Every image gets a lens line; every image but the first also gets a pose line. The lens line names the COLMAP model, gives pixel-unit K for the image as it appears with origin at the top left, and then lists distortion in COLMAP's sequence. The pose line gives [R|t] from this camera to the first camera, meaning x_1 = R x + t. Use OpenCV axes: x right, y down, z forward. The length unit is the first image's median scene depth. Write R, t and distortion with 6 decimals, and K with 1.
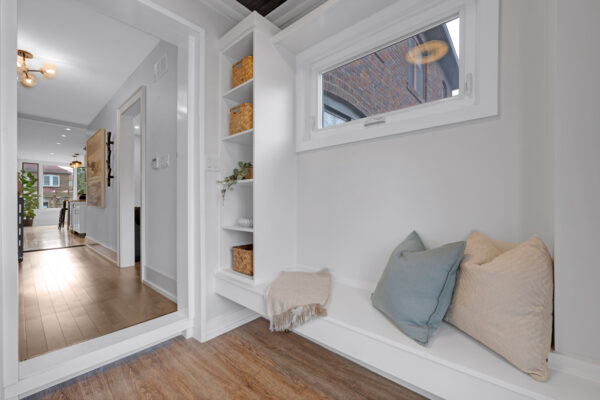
lens RADIAL K [[247.7, 0, 300.7], [0, 247.7, 200.3], [0, 0, 1]] dist [-0.010082, -0.000779]
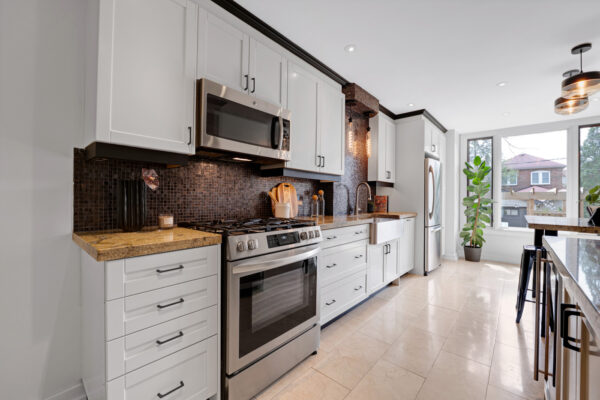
lens RADIAL K [[247.7, 0, 304.0], [0, 247.7, 196.6], [0, 0, 1]] dist [-0.010082, -0.000779]
pose [[0.000861, -0.003518, -0.999993, -0.597946], [-0.005590, 0.999978, -0.003522, -0.024521], [0.999984, 0.005593, 0.000841, 0.643886]]
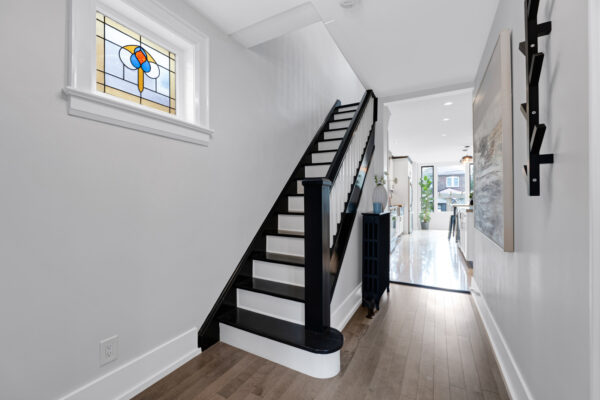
lens RADIAL K [[247.7, 0, 297.7], [0, 247.7, 201.6], [0, 0, 1]] dist [-0.010082, -0.000779]
pose [[0.206398, 0.005688, -0.978452, -0.228296], [0.010190, 0.999916, 0.007963, -0.021730], [0.978415, -0.011614, 0.206323, 0.276725]]
